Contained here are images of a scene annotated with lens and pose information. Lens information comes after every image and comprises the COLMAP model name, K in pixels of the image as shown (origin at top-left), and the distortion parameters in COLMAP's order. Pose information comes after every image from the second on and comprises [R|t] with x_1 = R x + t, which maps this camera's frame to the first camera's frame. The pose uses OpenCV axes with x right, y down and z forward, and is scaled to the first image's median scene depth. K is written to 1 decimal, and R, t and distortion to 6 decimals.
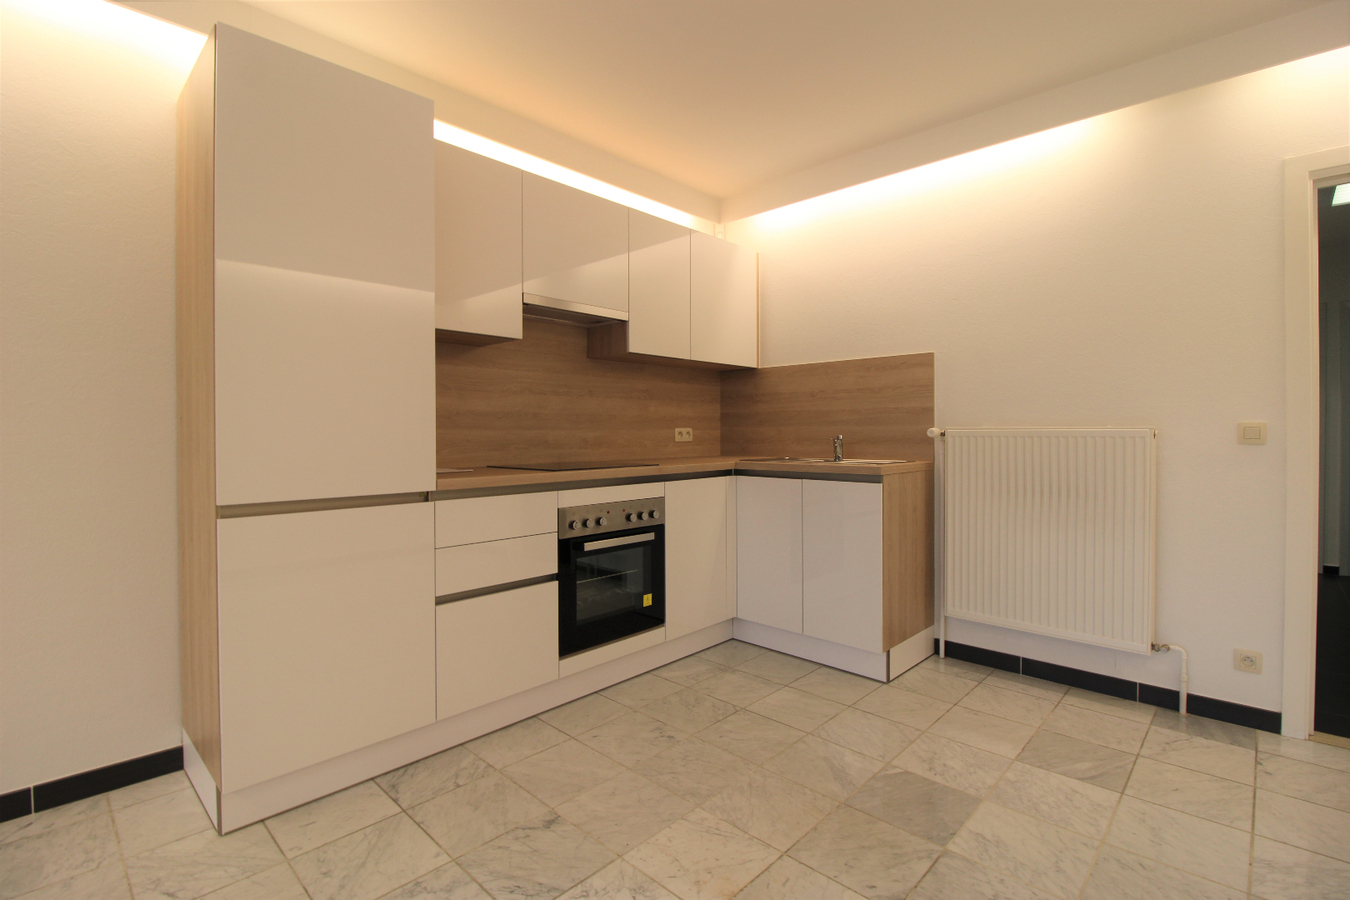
lens RADIAL K [[627.4, 0, 675.6], [0, 627.4, 447.6], [0, 0, 1]] dist [-0.020774, -0.000814]
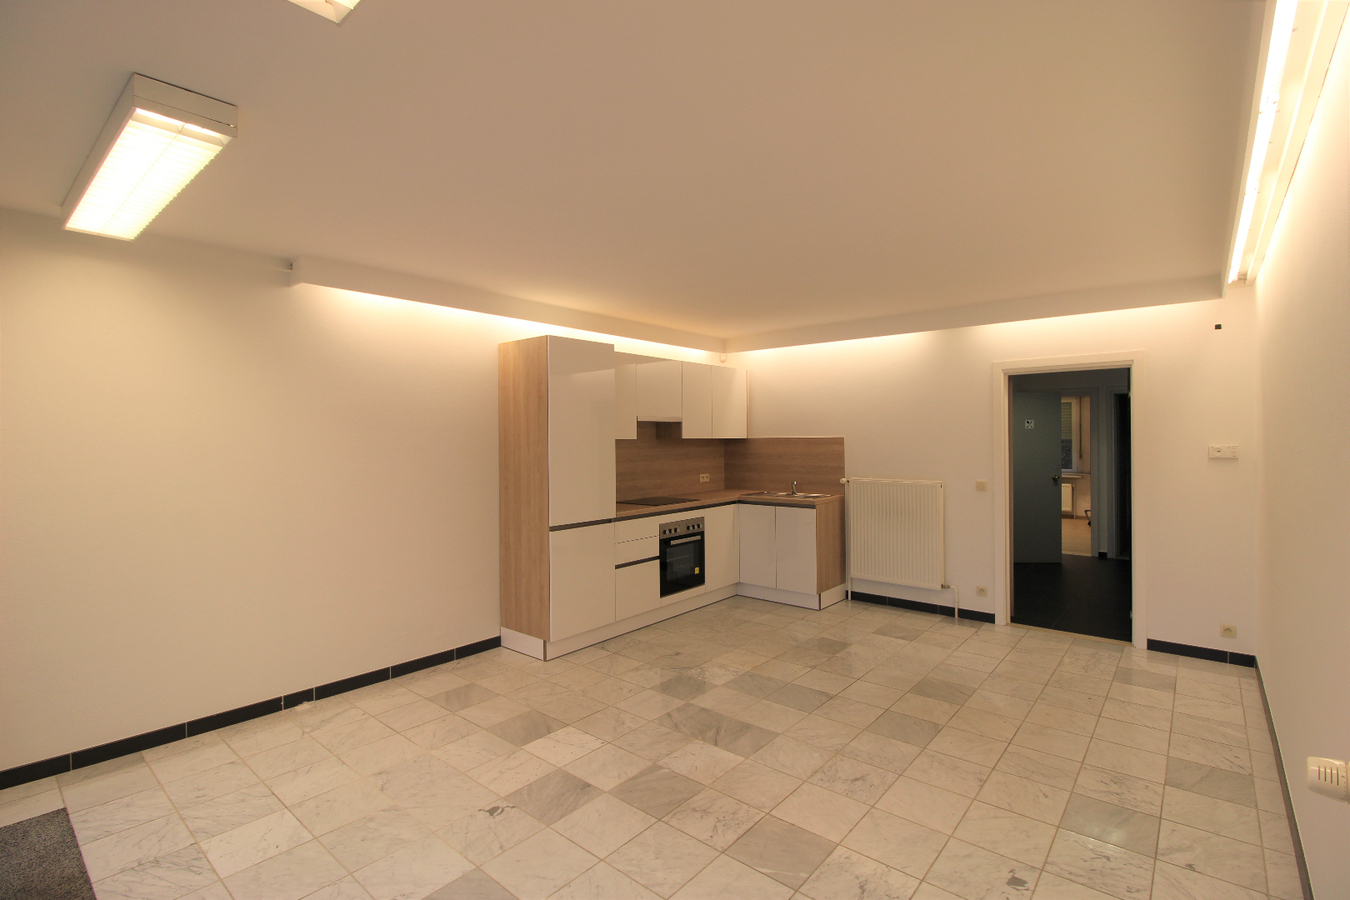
lens RADIAL K [[627.4, 0, 673.6], [0, 627.4, 444.2], [0, 0, 1]] dist [-0.020774, -0.000814]
pose [[0.998461, -0.005919, 0.055141, -0.236503], [0.006748, 0.999867, -0.014863, -0.126319], [-0.055046, 0.015212, 0.998368, -0.999061]]
